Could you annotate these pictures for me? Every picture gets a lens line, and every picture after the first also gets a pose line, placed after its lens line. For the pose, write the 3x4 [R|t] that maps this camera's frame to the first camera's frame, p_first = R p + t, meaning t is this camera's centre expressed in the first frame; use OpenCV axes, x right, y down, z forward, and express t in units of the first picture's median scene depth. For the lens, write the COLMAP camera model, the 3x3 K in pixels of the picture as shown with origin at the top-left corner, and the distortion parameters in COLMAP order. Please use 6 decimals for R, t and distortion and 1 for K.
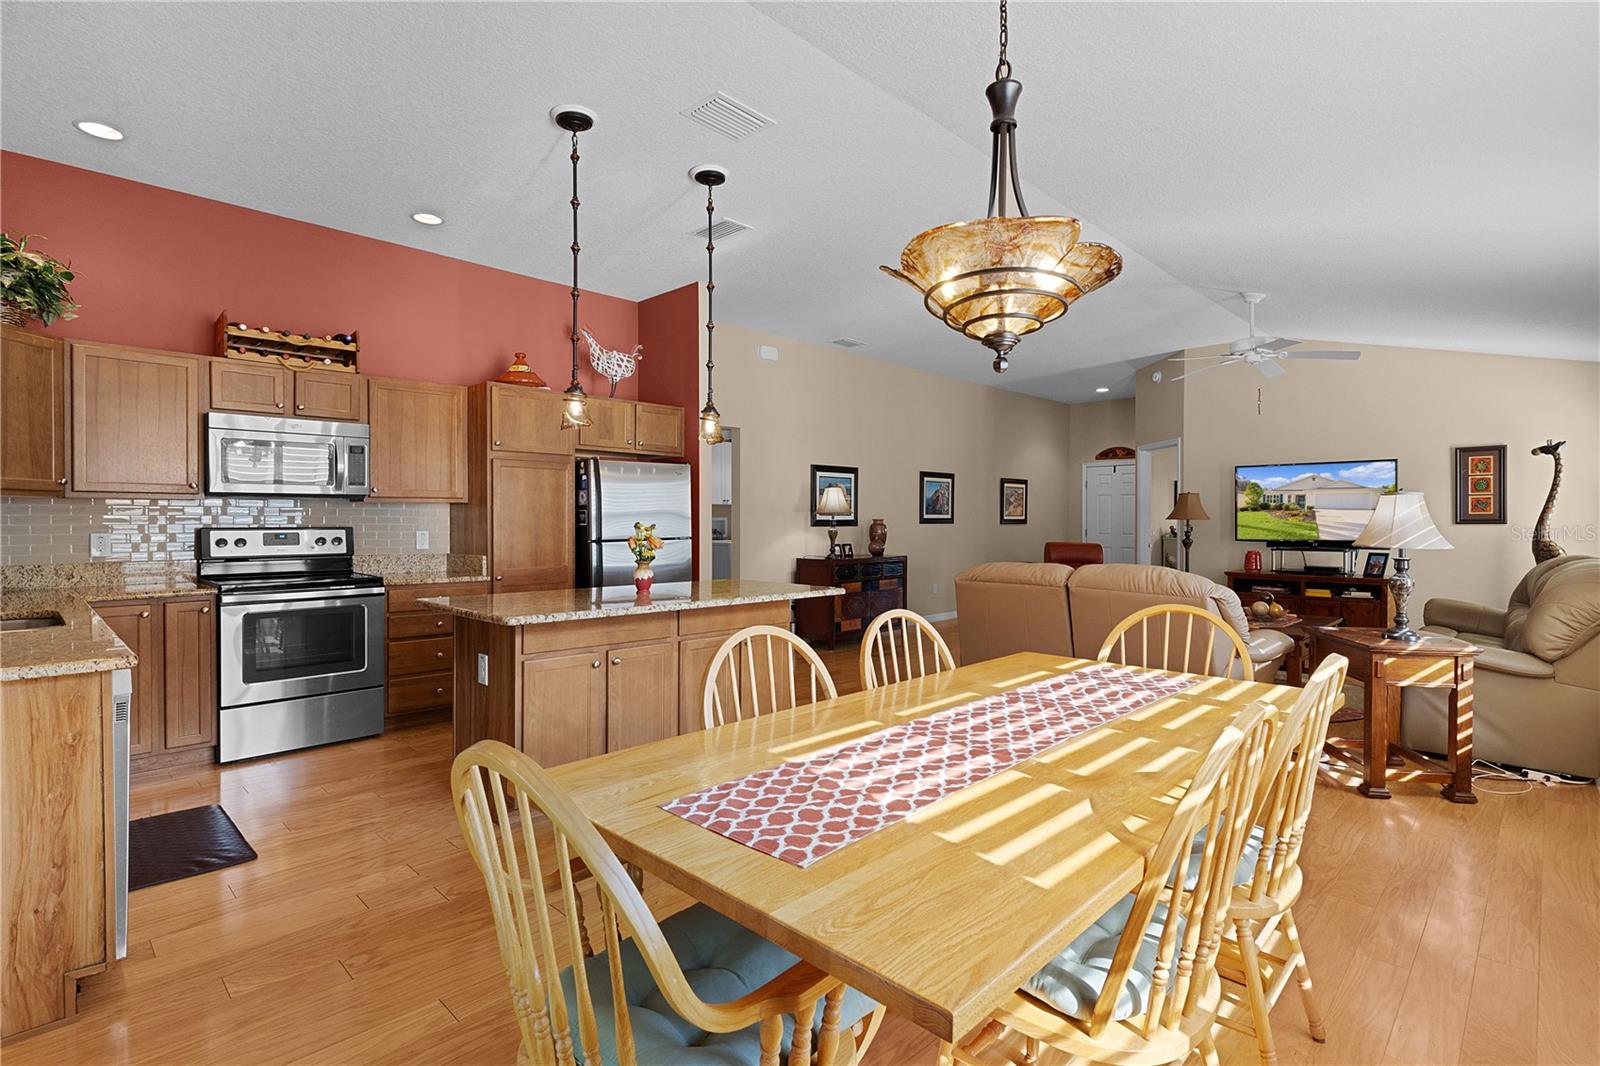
lens RADIAL K [[776.6, 0, 793.4], [0, 776.6, 522.8], [0, 0, 1]] dist [0.004289, 0.000084]
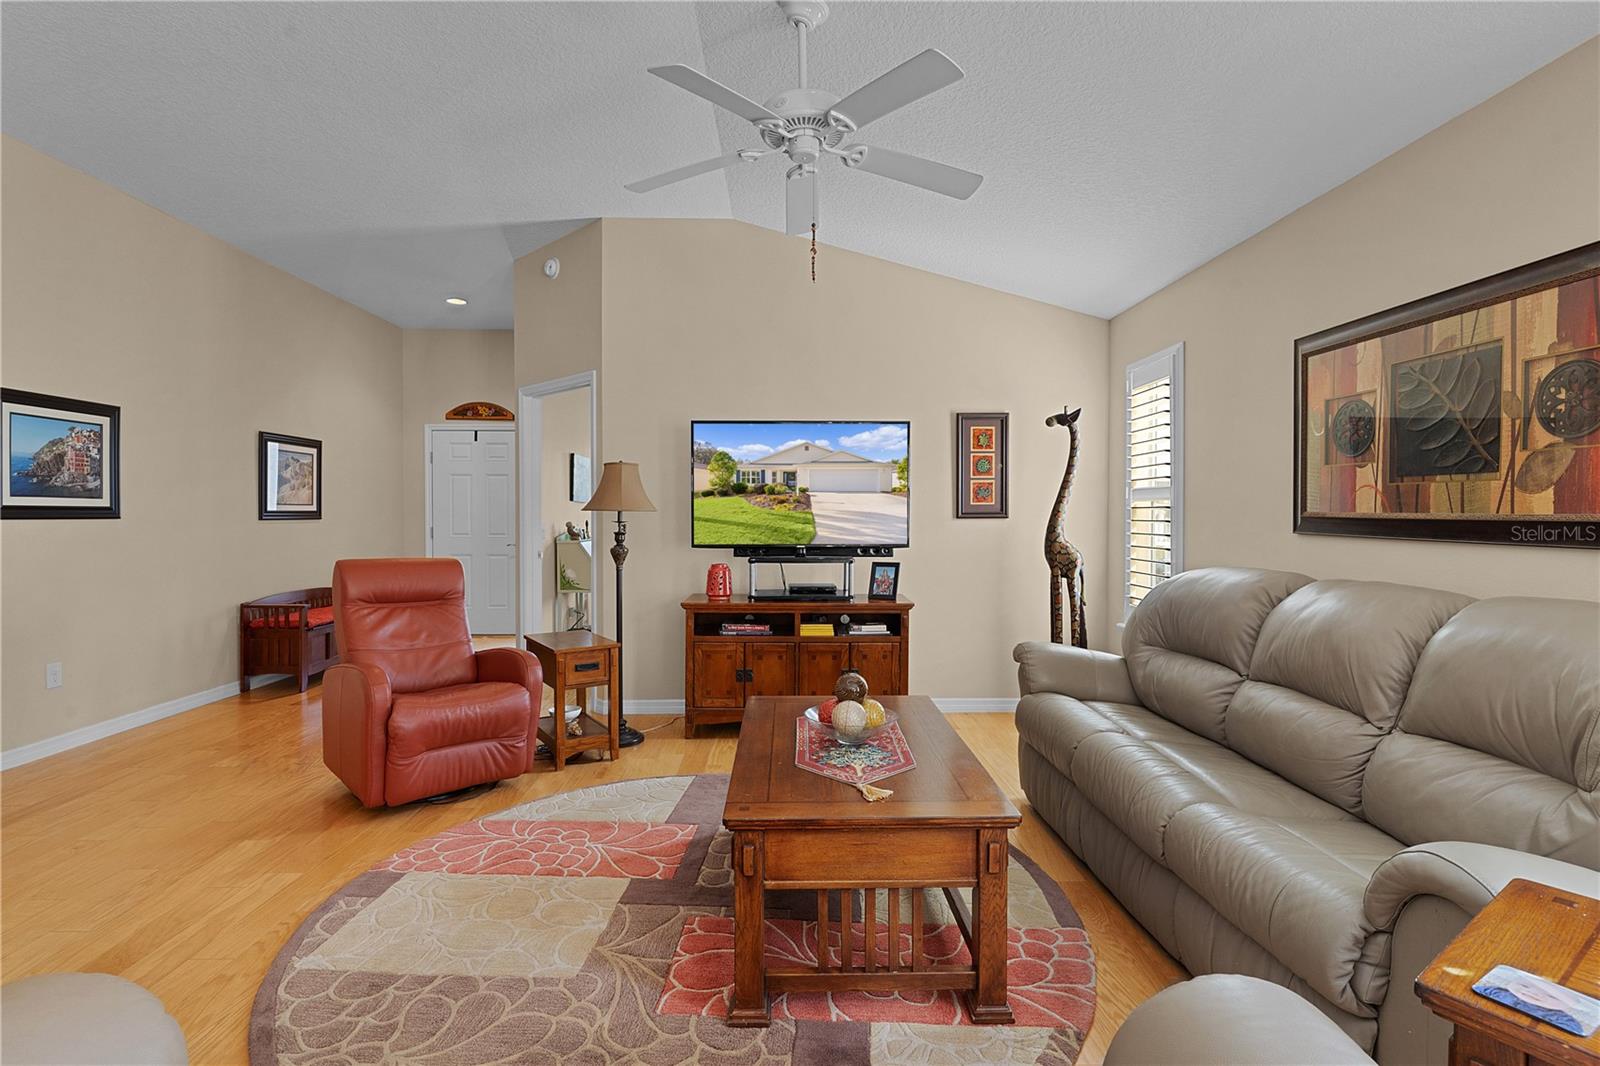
lens RADIAL K [[776.6, 0, 798.3], [0, 776.6, 526.7], [0, 0, 1]] dist [0.004289, 0.000084]
pose [[0.697614, -0.008922, 0.716419, 0.227798], [0.000507, 0.999928, 0.011959, 0.000066], [-0.716474, -0.007980, 0.697568, 0.596823]]
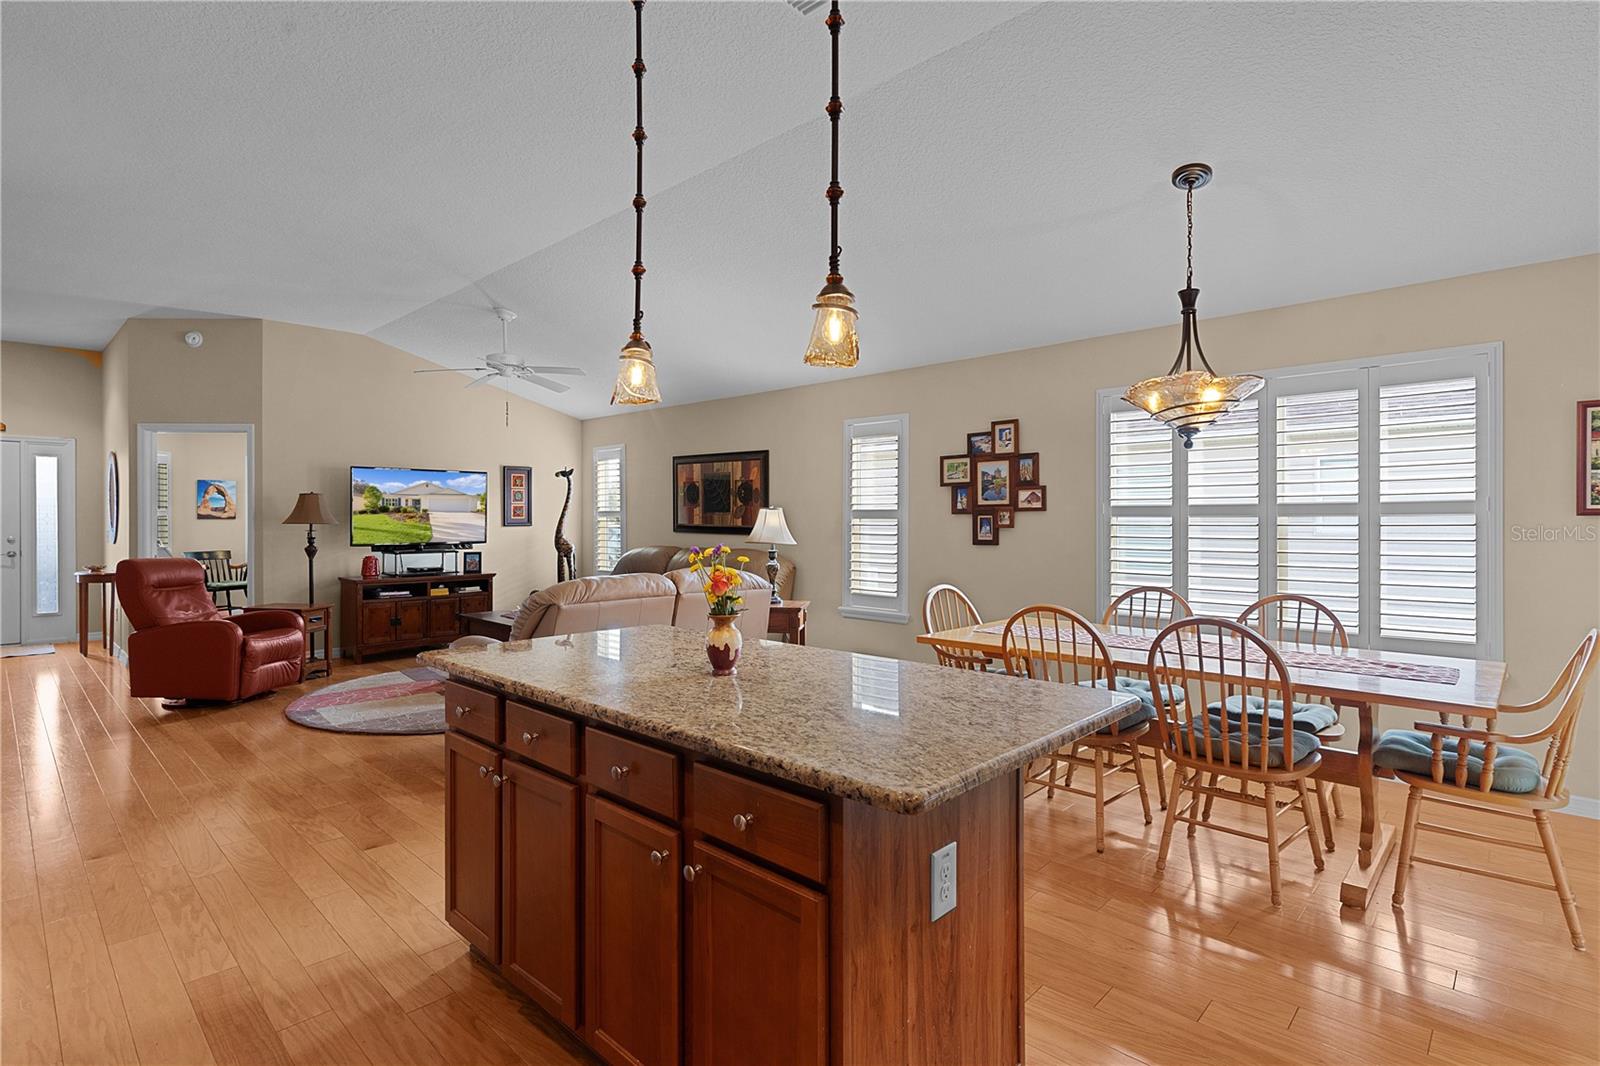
lens RADIAL K [[776.6, 0, 800.3], [0, 776.6, 519.4], [0, 0, 1]] dist [0.004289, 0.000084]
pose [[-0.018038, -0.001981, 0.999835, -0.419227], [0.002464, 0.999995, 0.002026, -0.011087], [-0.999834, 0.002500, -0.018033, 0.536483]]
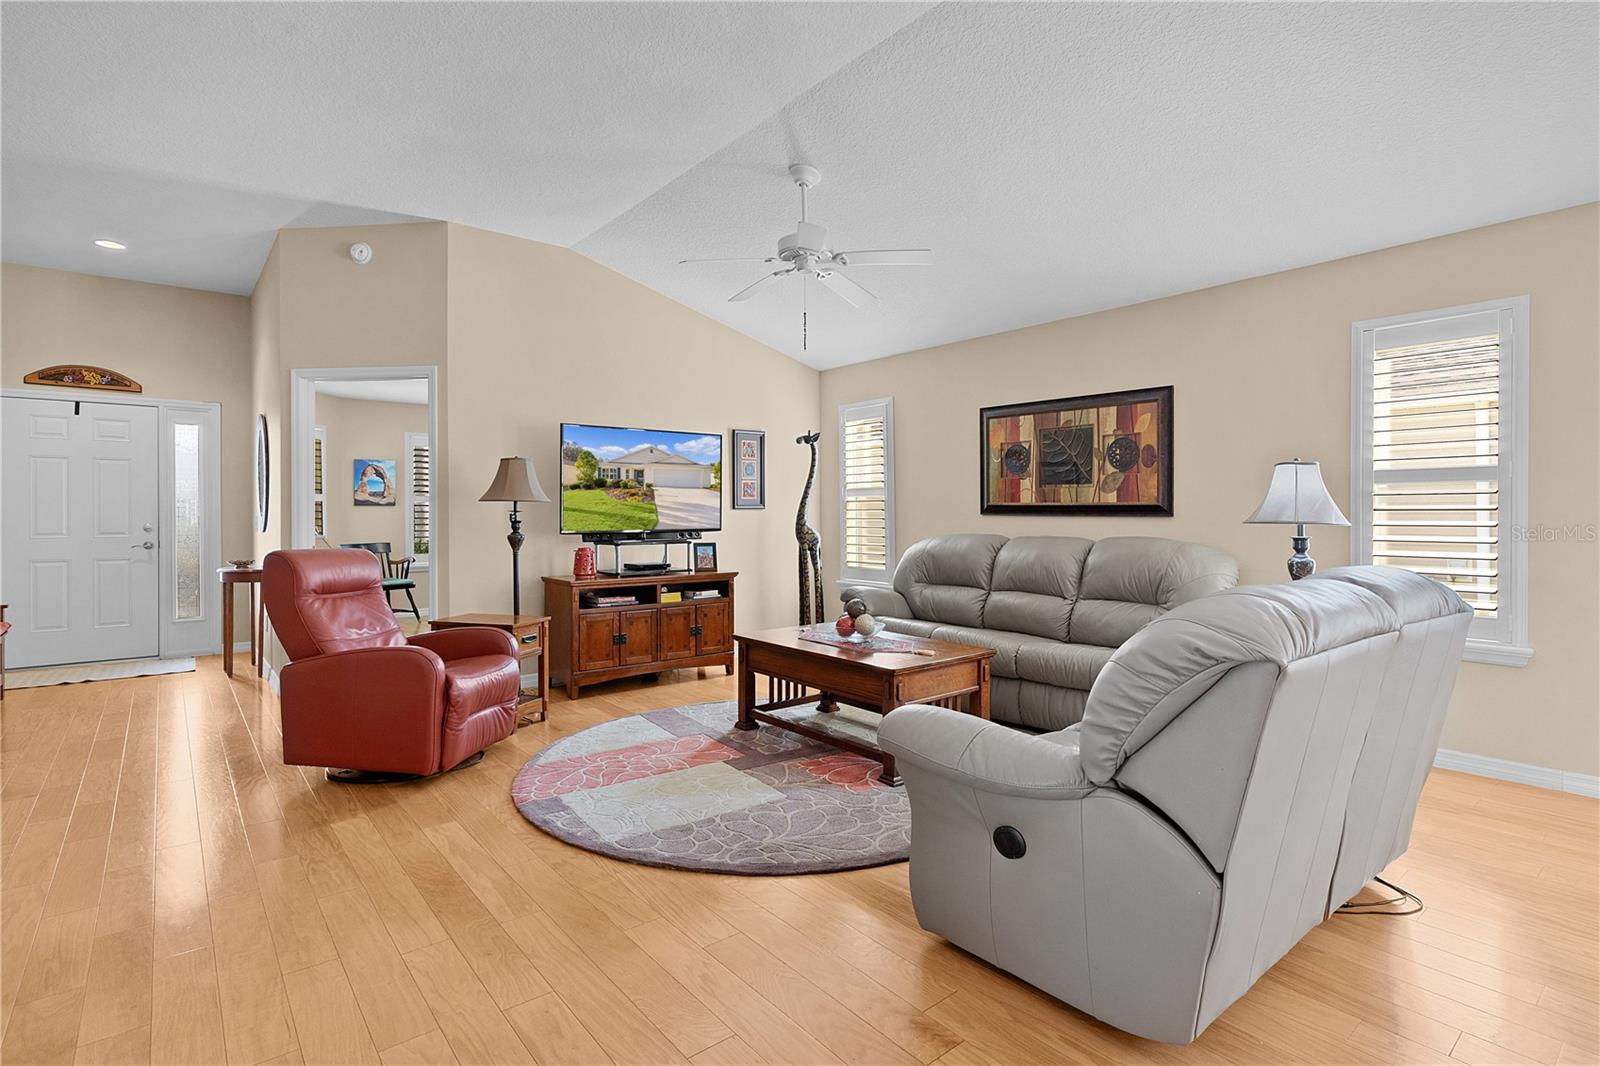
lens RADIAL K [[776.6, 0, 799.5], [0, 776.6, 510.0], [0, 0, 1]] dist [0.004289, 0.000084]
pose [[0.105036, 0.005869, 0.994451, -0.086907], [0.006870, 0.999954, -0.006627, 0.009043], [-0.994445, 0.007528, 0.104991, 0.812804]]
